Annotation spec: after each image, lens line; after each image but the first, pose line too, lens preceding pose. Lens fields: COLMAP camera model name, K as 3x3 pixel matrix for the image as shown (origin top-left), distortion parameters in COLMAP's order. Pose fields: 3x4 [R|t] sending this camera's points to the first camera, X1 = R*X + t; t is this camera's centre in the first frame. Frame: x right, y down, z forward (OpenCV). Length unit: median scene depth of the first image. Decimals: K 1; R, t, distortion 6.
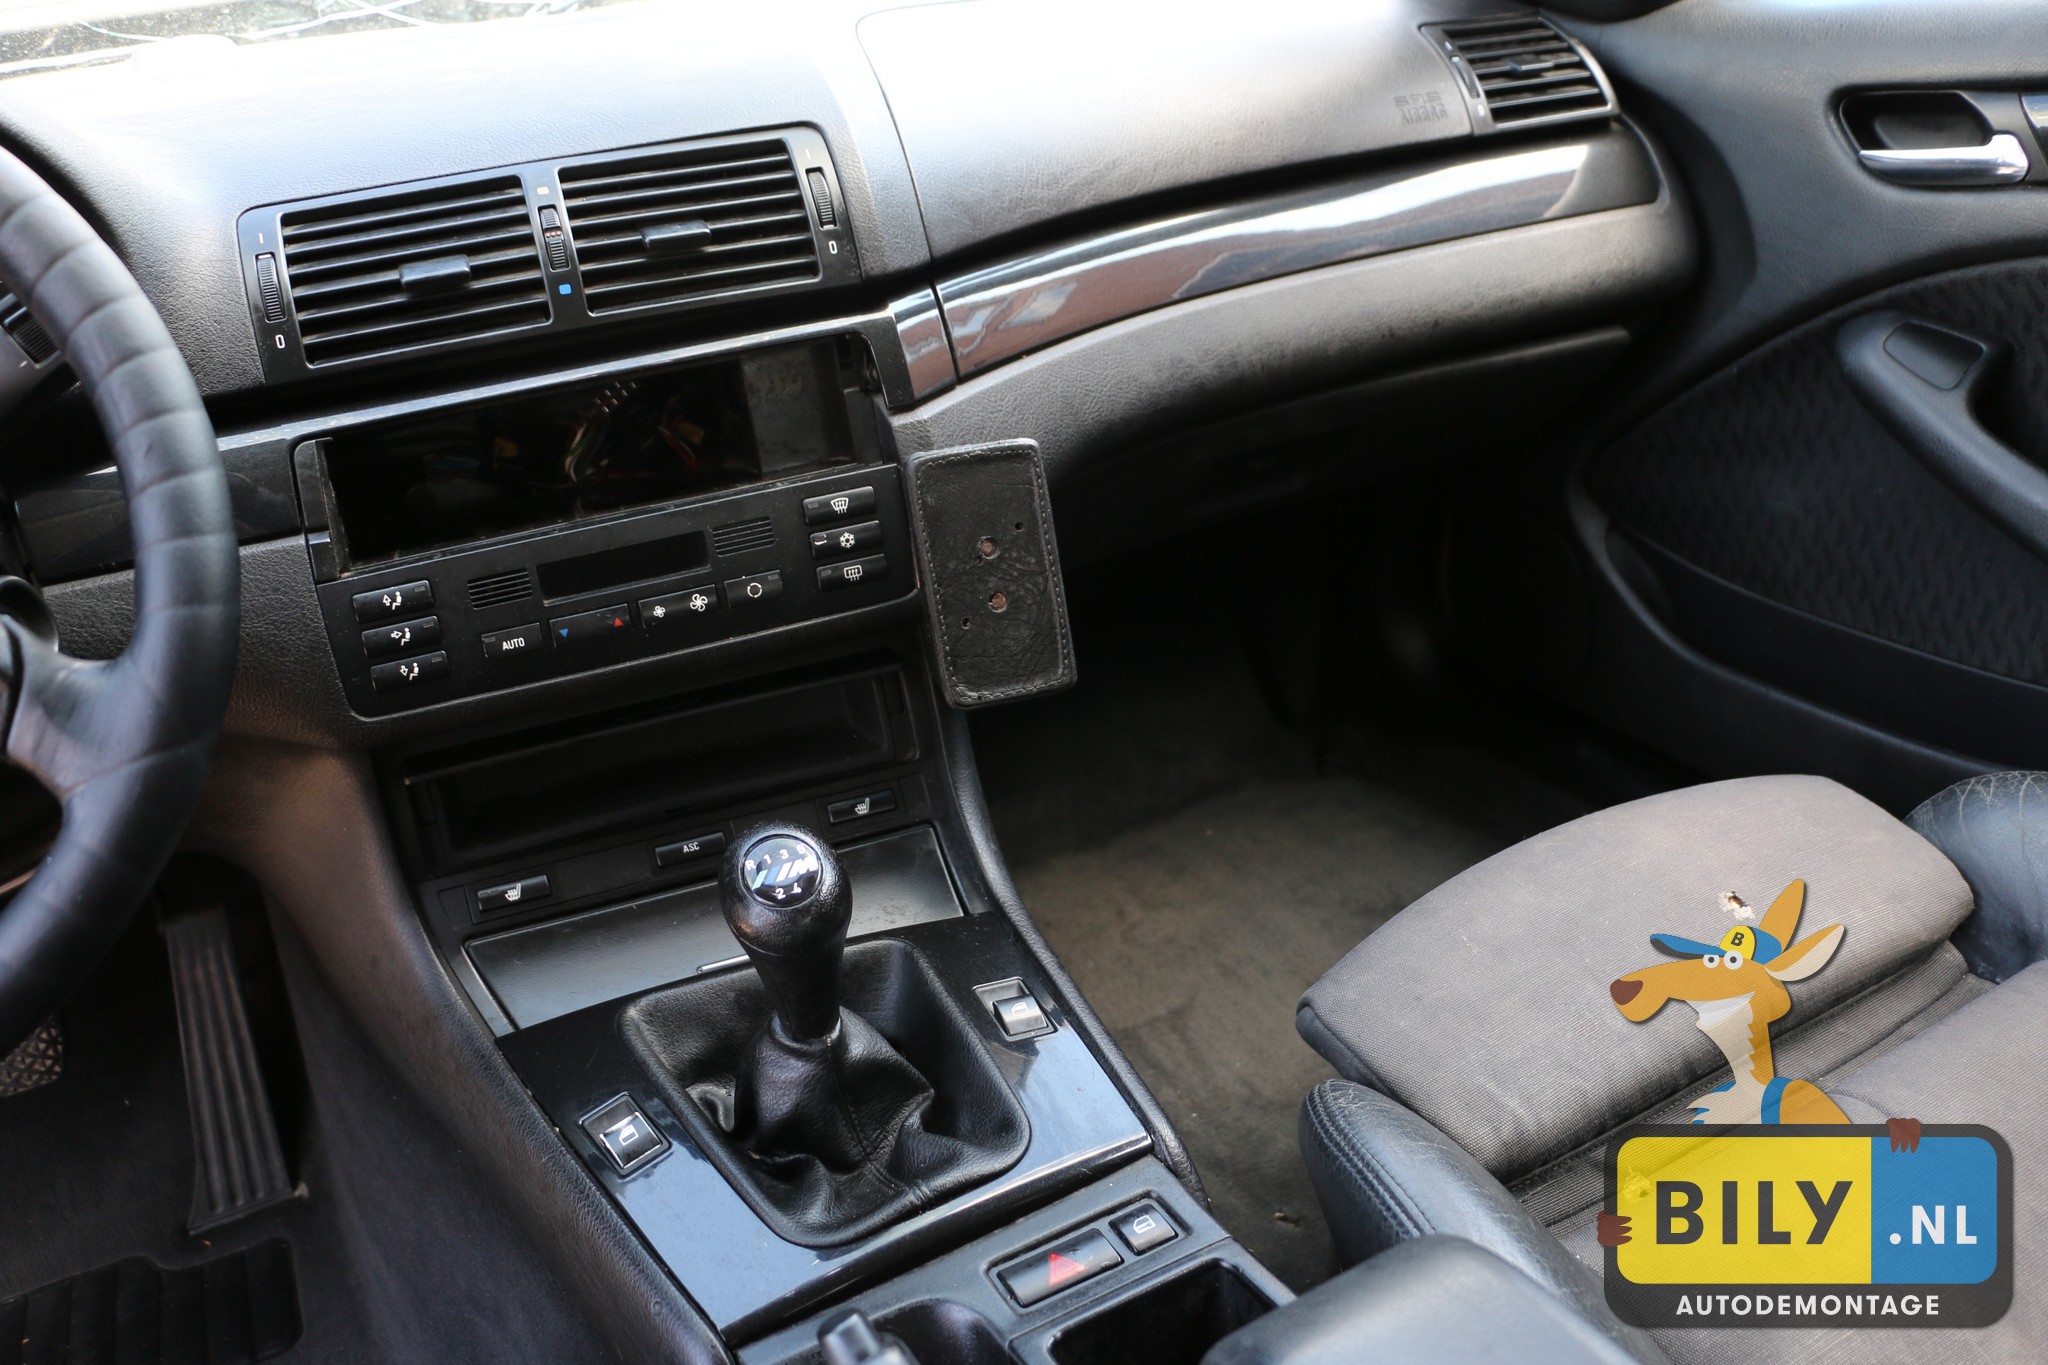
lens RADIAL K [[1626.0, 0, 1019.1], [0, 1626.0, 693.4], [0, 0, 1]] dist [-0.176883, 0.135508]
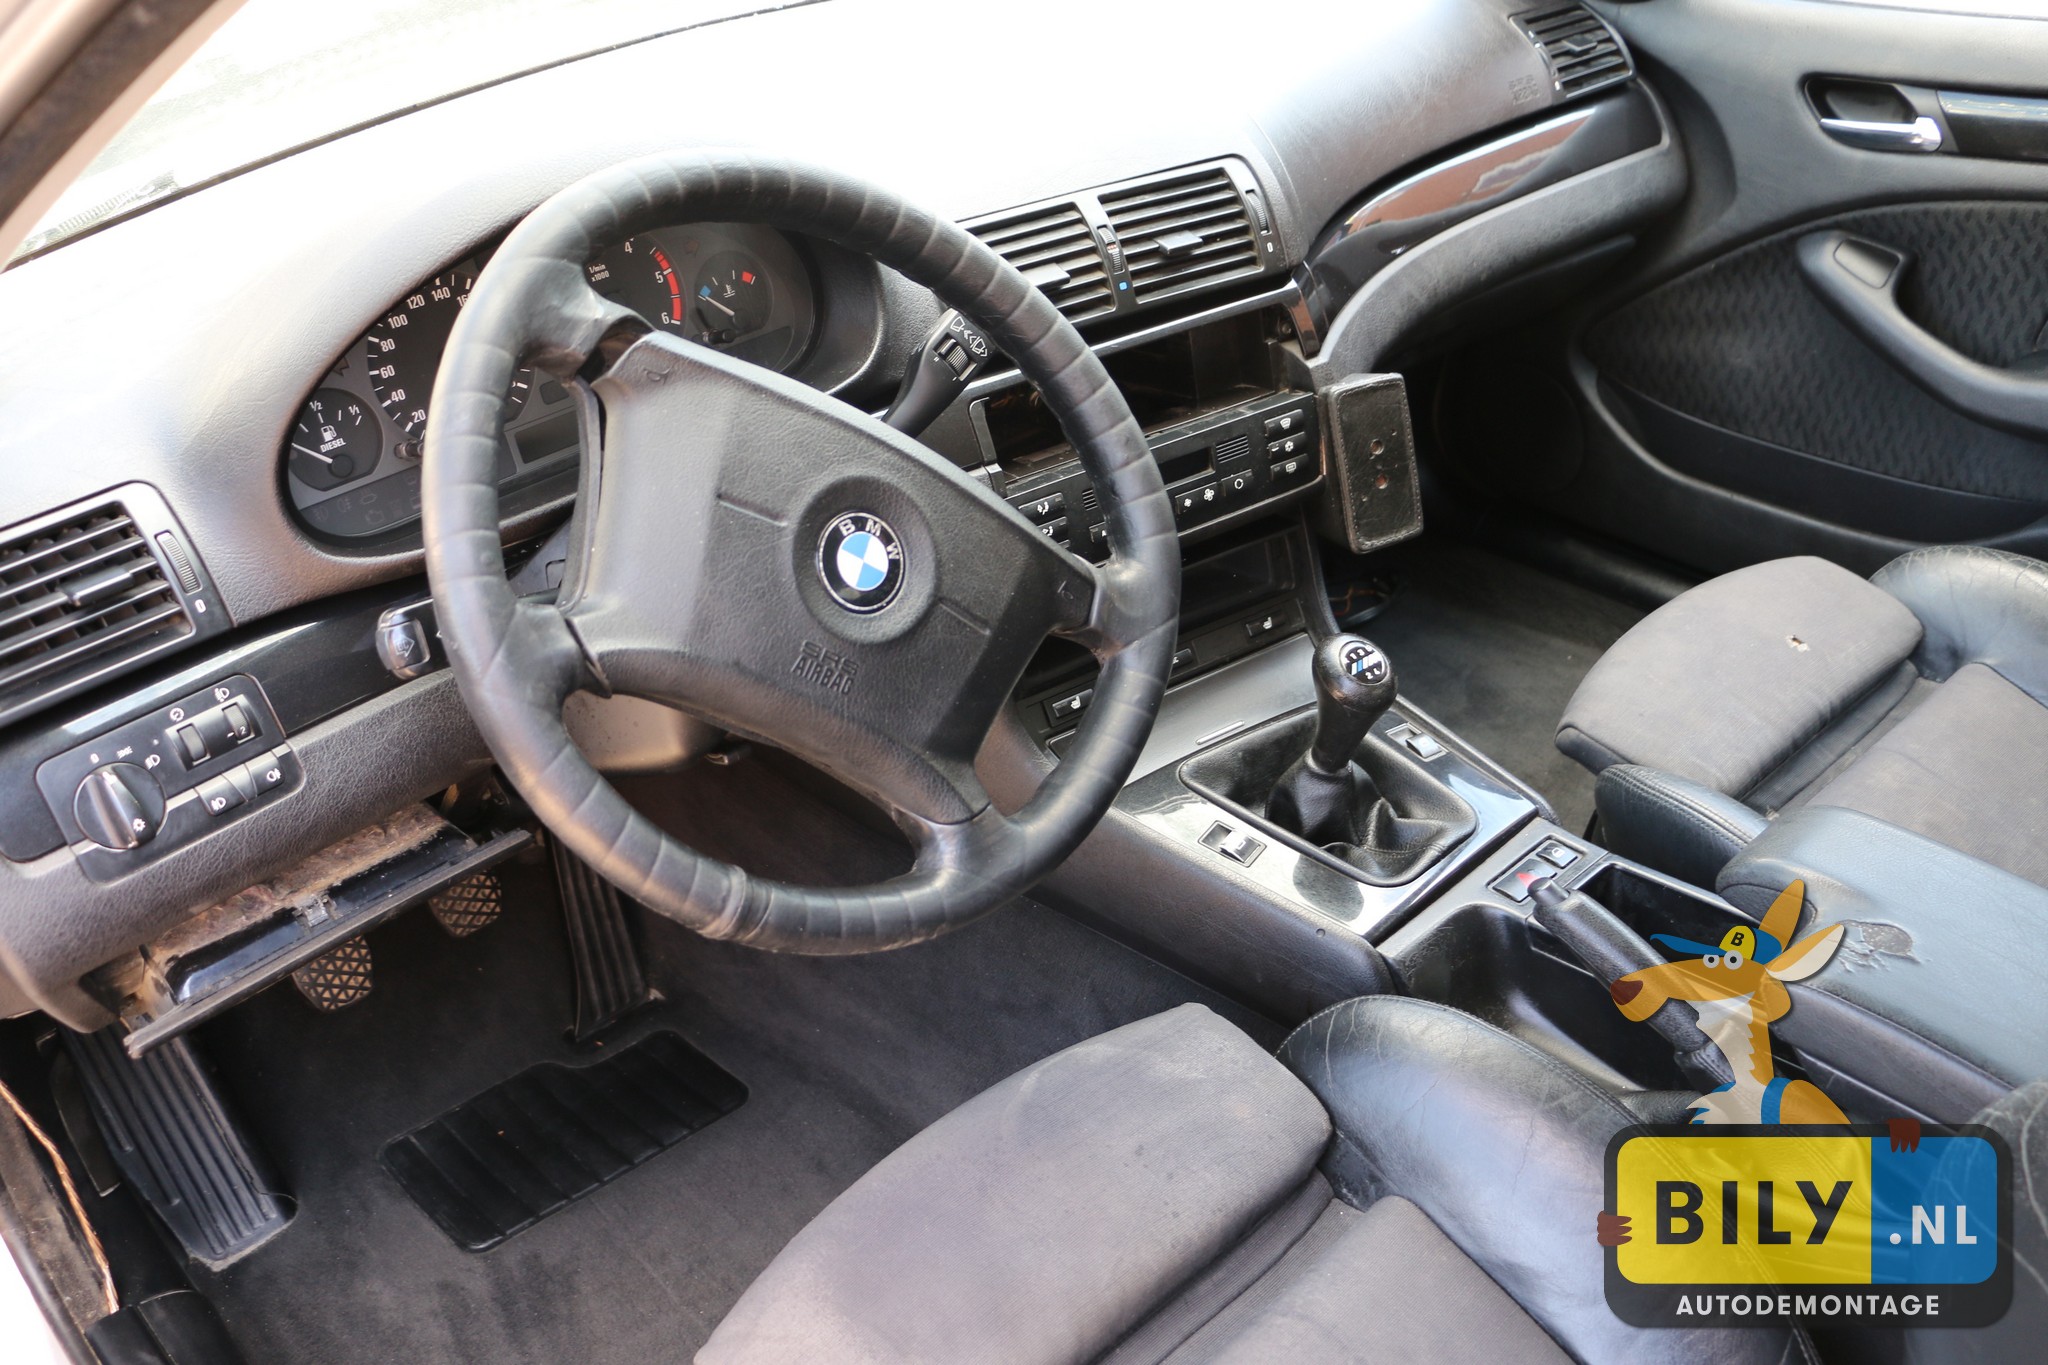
lens RADIAL K [[1777.3, 0, 1063.1], [0, 1777.3, 673.4], [0, 0, 1]] dist [-0.131298, 0.174134]
pose [[0.969049, -0.086994, 0.231034, -0.566579], [0.063628, 0.992248, 0.106745, -0.059578], [-0.238529, -0.088741, 0.967072, -0.444283]]
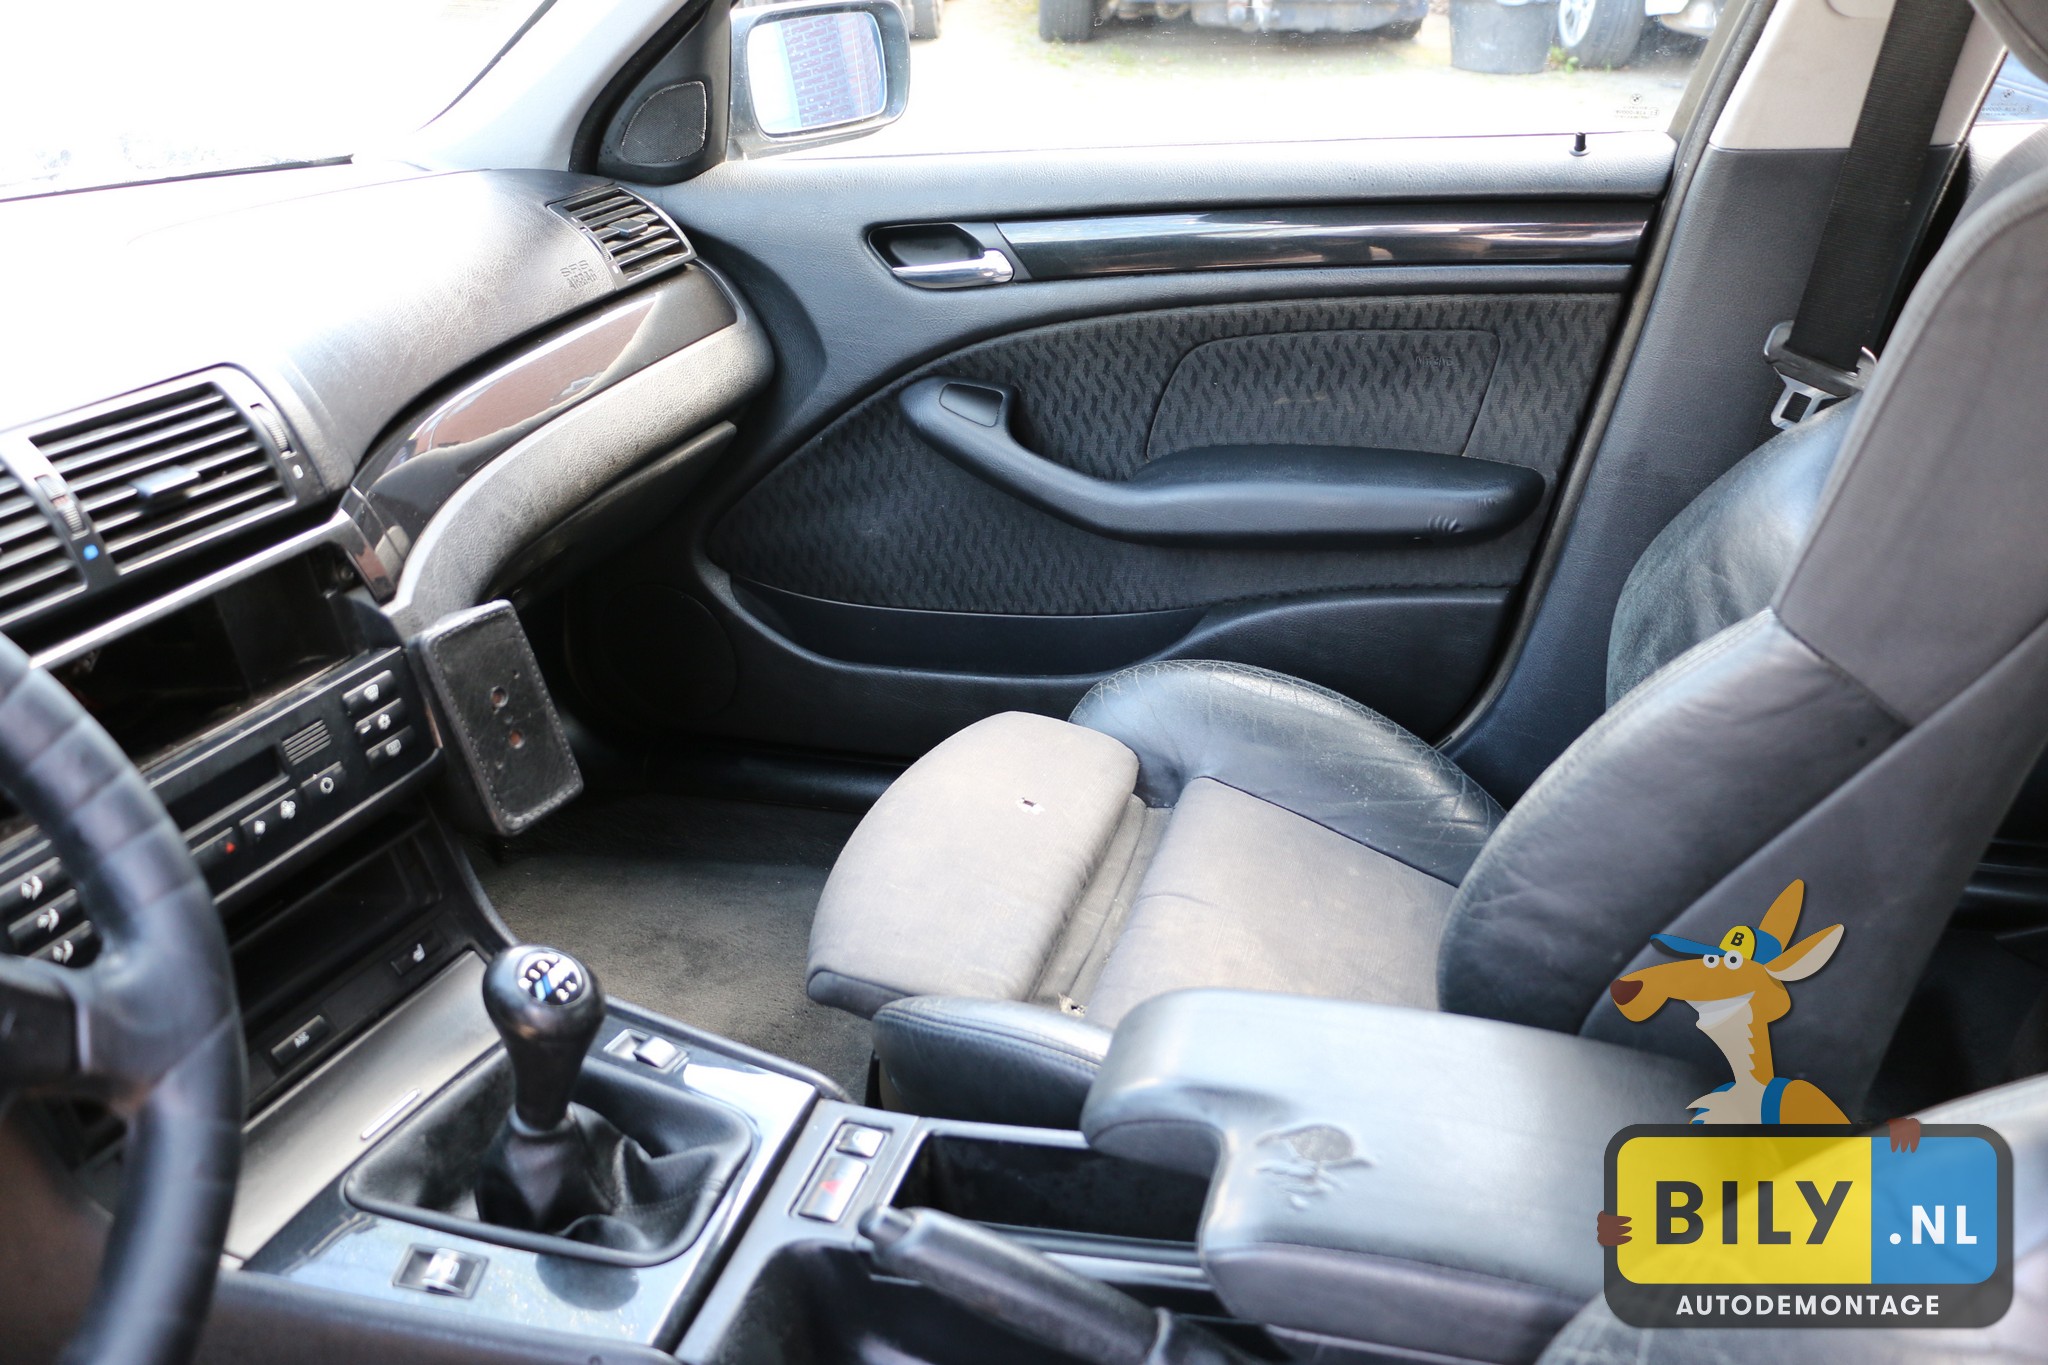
lens RADIAL K [[1626.0, 0, 1019.1], [0, 1626.0, 693.4], [0, 0, 1]] dist [-0.176883, 0.135508]
pose [[0.718891, -0.250582, 0.648387, -0.401973], [0.281894, 0.957716, 0.057582, -0.041655], [-0.635399, 0.141381, 0.759131, -0.100826]]
